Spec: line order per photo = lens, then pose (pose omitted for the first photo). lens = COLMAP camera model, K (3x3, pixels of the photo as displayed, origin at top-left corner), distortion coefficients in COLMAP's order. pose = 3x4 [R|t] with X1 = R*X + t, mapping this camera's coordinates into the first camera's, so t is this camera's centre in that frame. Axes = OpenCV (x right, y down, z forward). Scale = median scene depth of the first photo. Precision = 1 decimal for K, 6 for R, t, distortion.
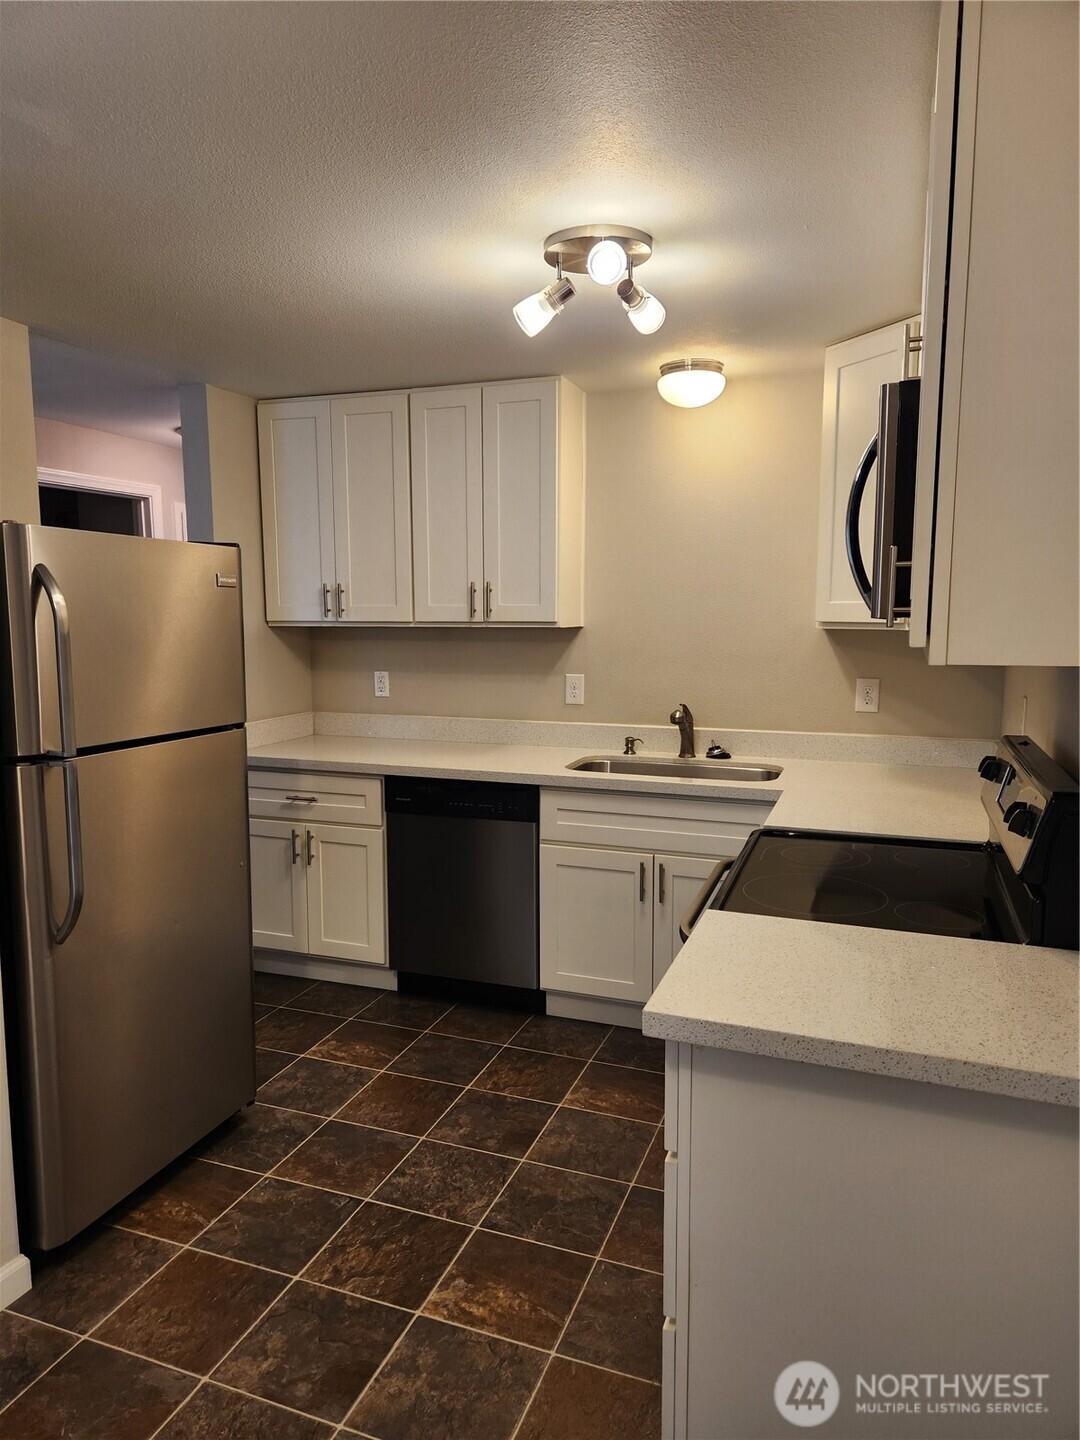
lens RADIAL K [[955.6, 0, 518.1], [0, 955.6, 738.4], [0, 0, 1]] dist [0.008913, -0.011279]
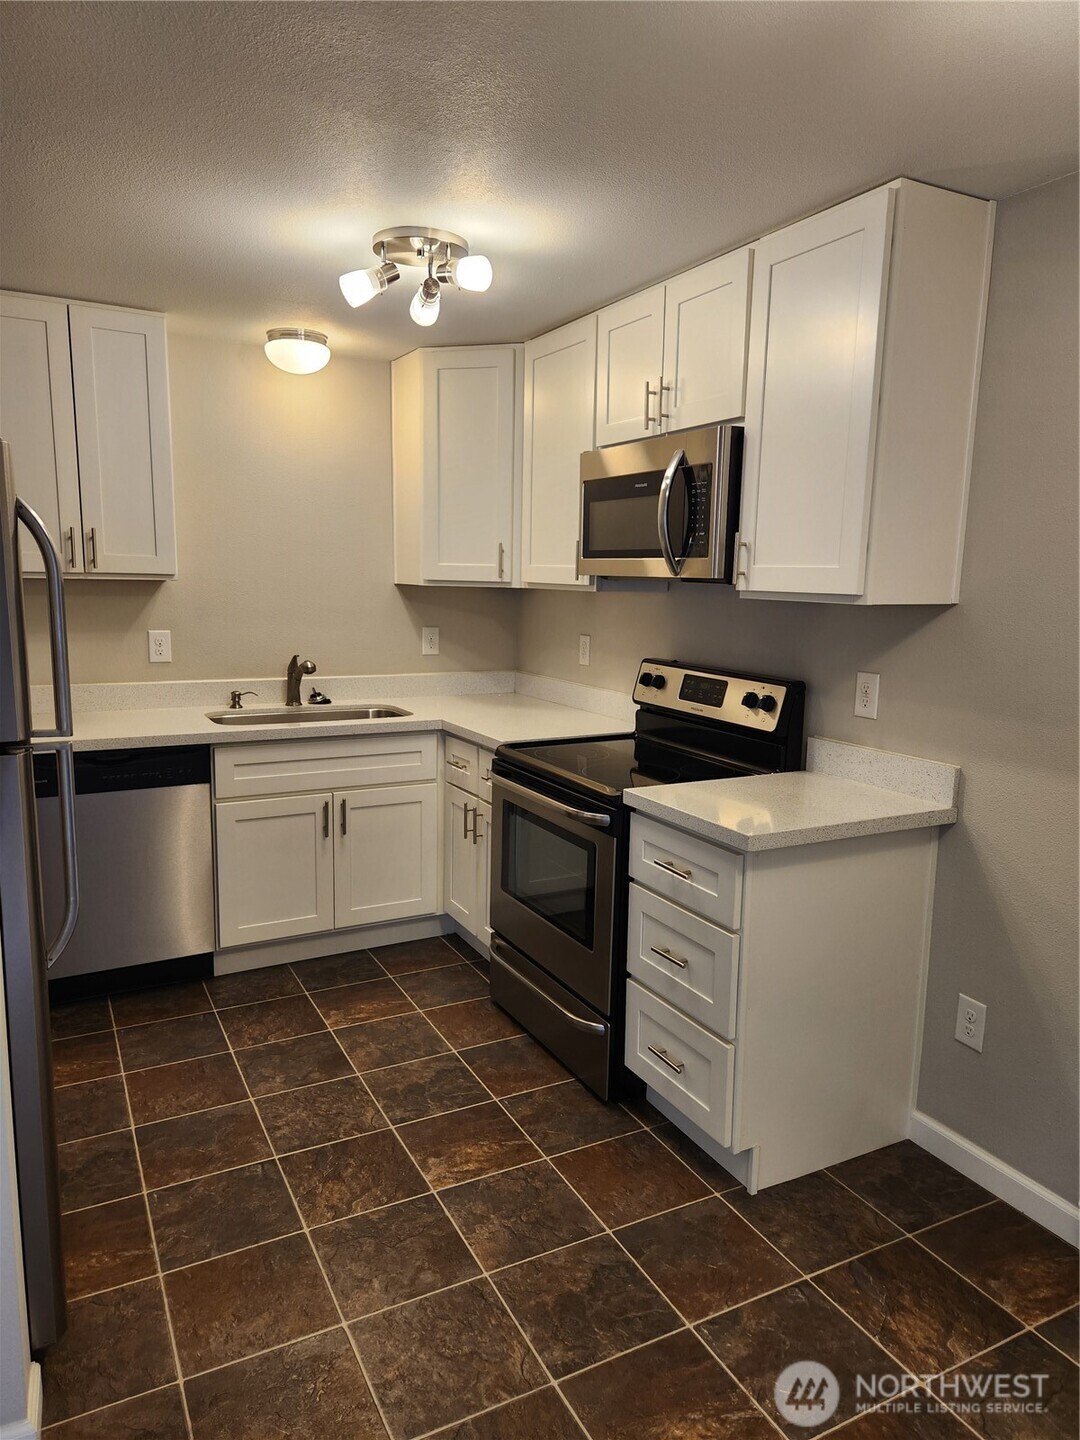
lens RADIAL K [[955.6, 0, 553.8], [0, 955.6, 721.6], [0, 0, 1]] dist [0.008913, -0.011279]
pose [[0.667154, -0.093936, 0.738973, -0.426369], [0.077195, 0.995395, 0.056839, -0.000144], [-0.740909, 0.019125, 0.671333, 0.072023]]
